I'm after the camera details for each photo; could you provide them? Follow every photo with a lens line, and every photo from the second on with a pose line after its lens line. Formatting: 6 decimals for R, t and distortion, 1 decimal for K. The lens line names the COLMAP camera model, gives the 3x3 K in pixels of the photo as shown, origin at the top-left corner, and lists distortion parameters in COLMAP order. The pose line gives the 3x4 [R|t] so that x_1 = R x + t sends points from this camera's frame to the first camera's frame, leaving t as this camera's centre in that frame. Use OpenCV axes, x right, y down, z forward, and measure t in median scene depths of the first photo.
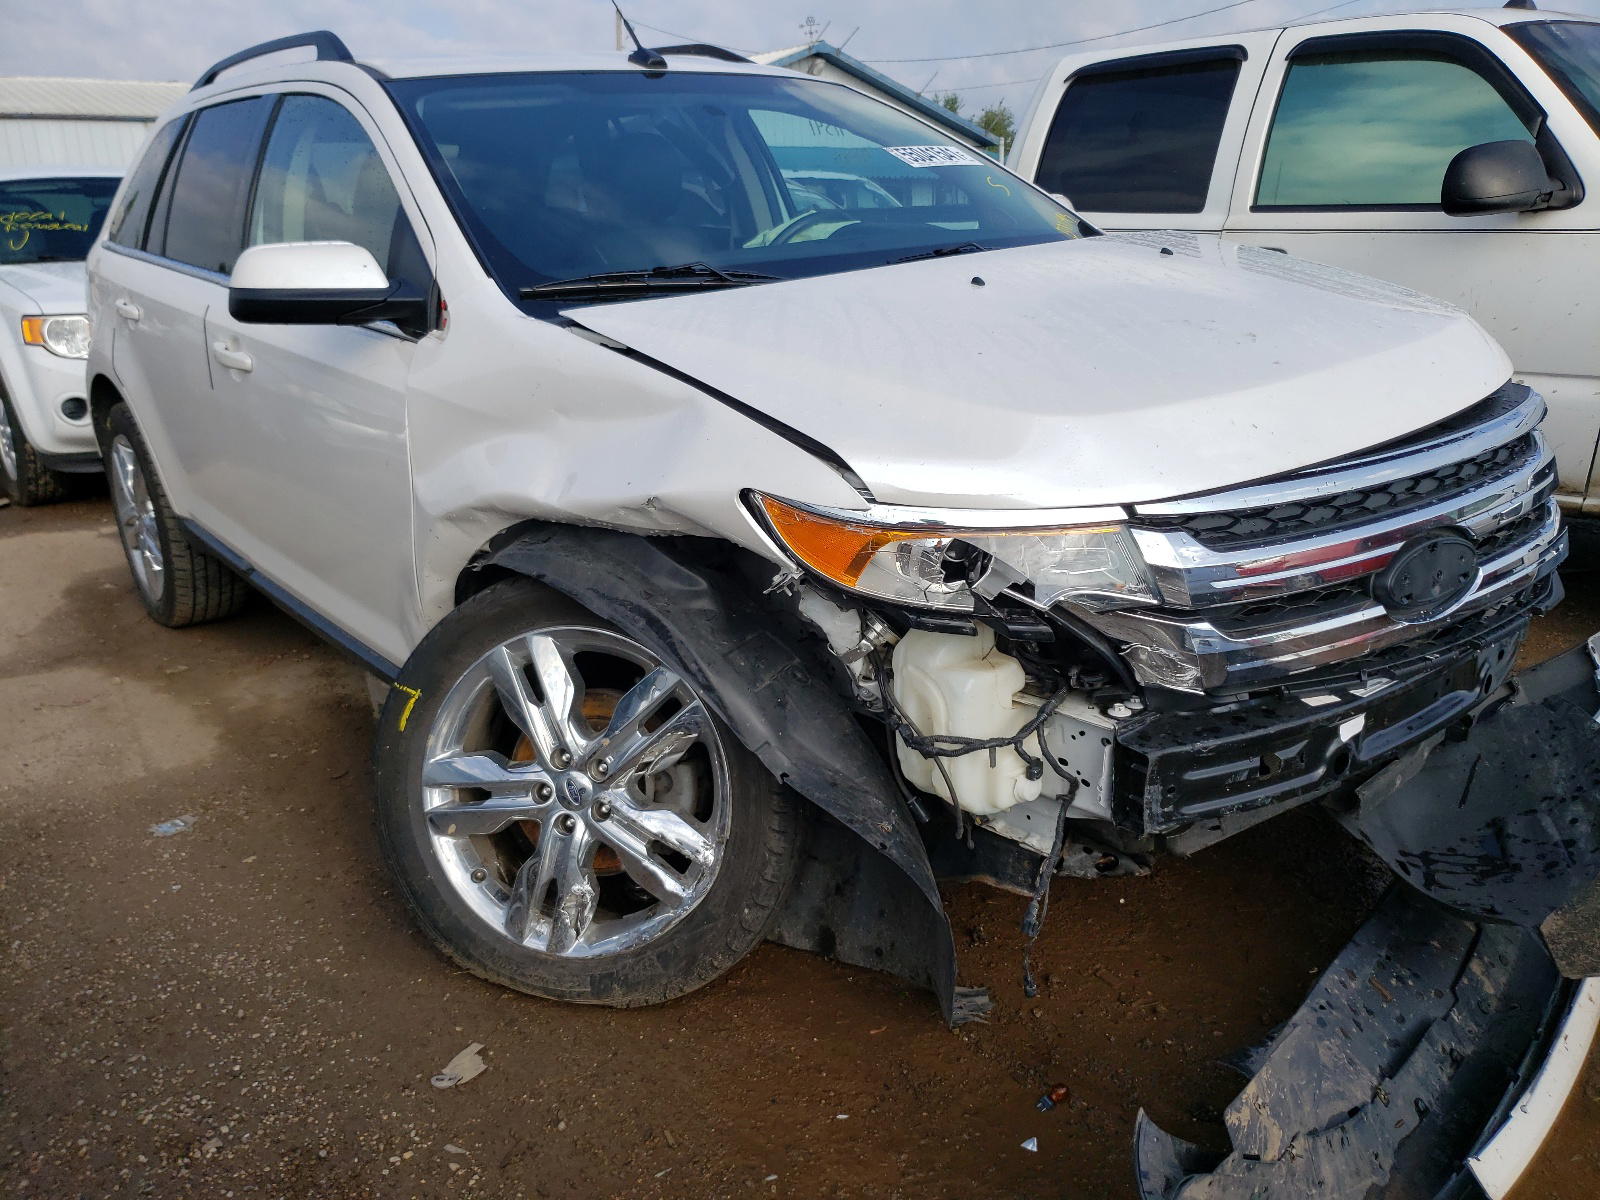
lens RADIAL K [[1349.9, 0, 800.0], [0, 1349.9, 600.0], [0, 0, 1]] dist [0.001352, 0.002635]
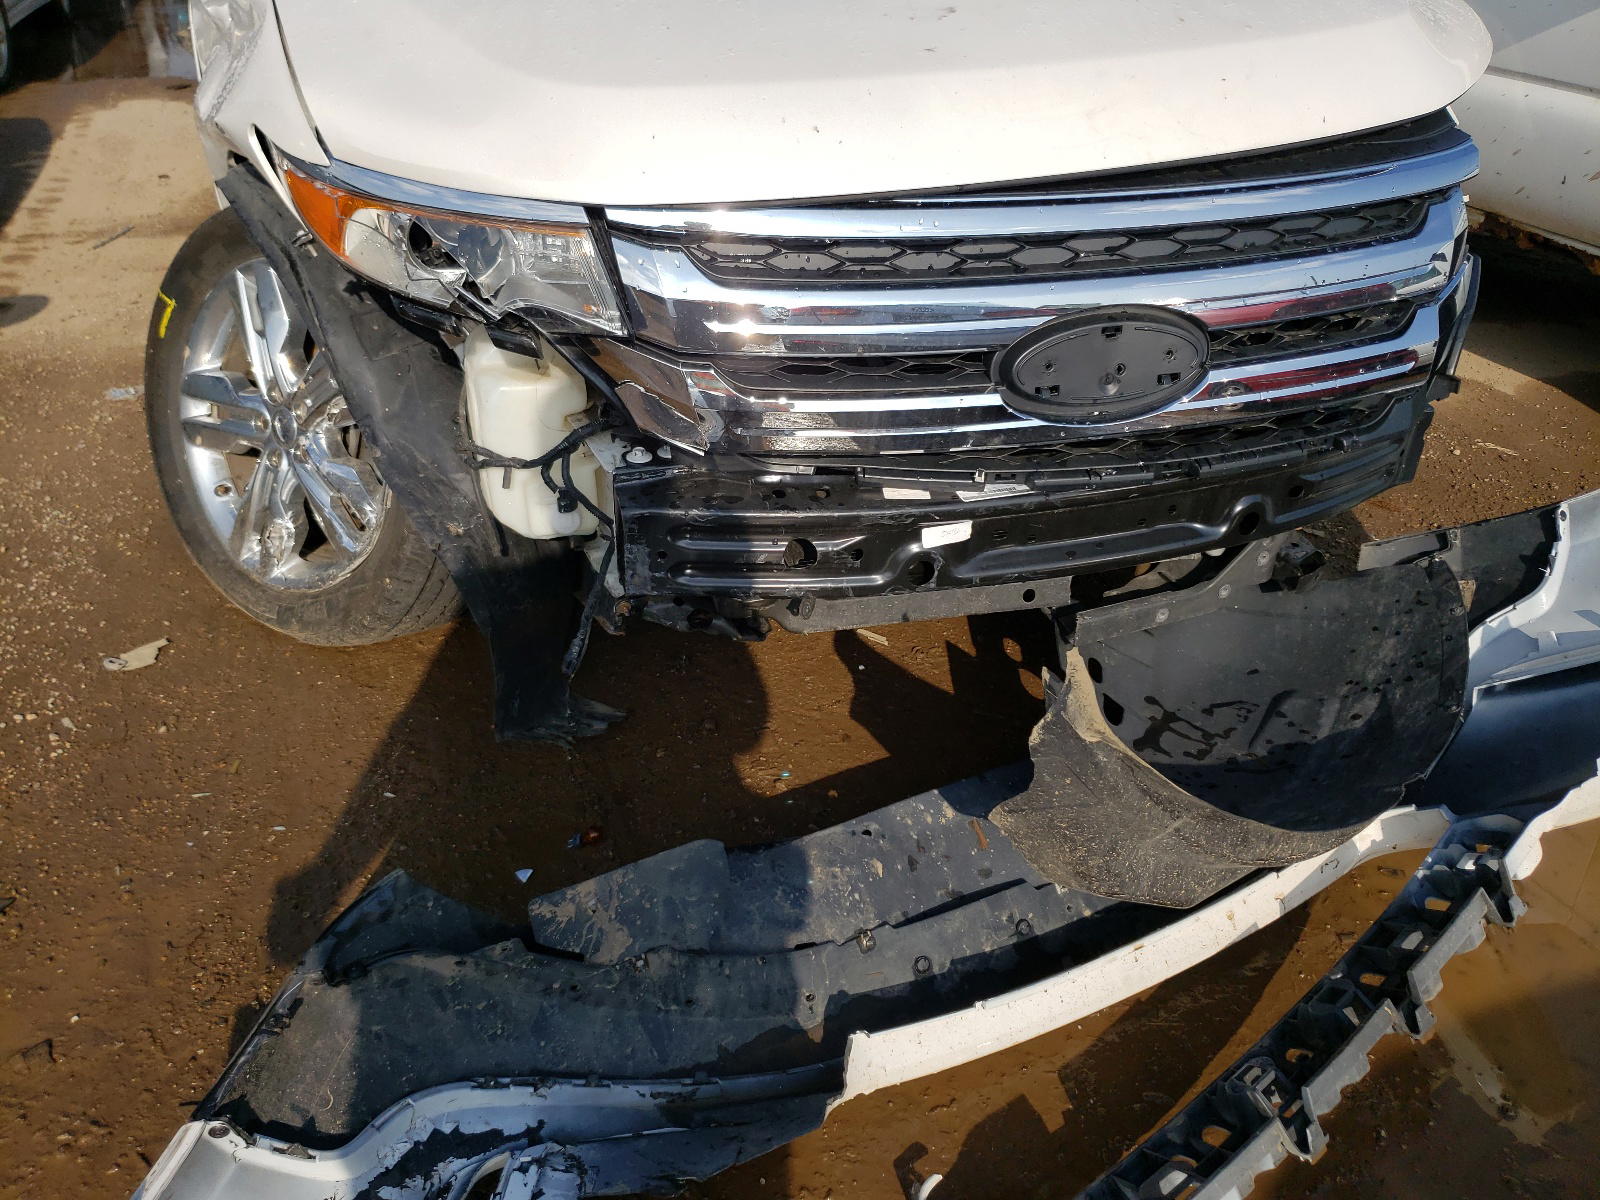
lens RADIAL K [[1302.0, 0, 800.0], [0, 1302.0, 600.0], [0, 0, 1]] dist [0.054210, -0.002141]
pose [[0.926108, 0.235116, -0.295032, 0.578136], [-0.156388, 0.950945, 0.266921, -0.066752], [0.343317, -0.201058, 0.917447, 0.235105]]
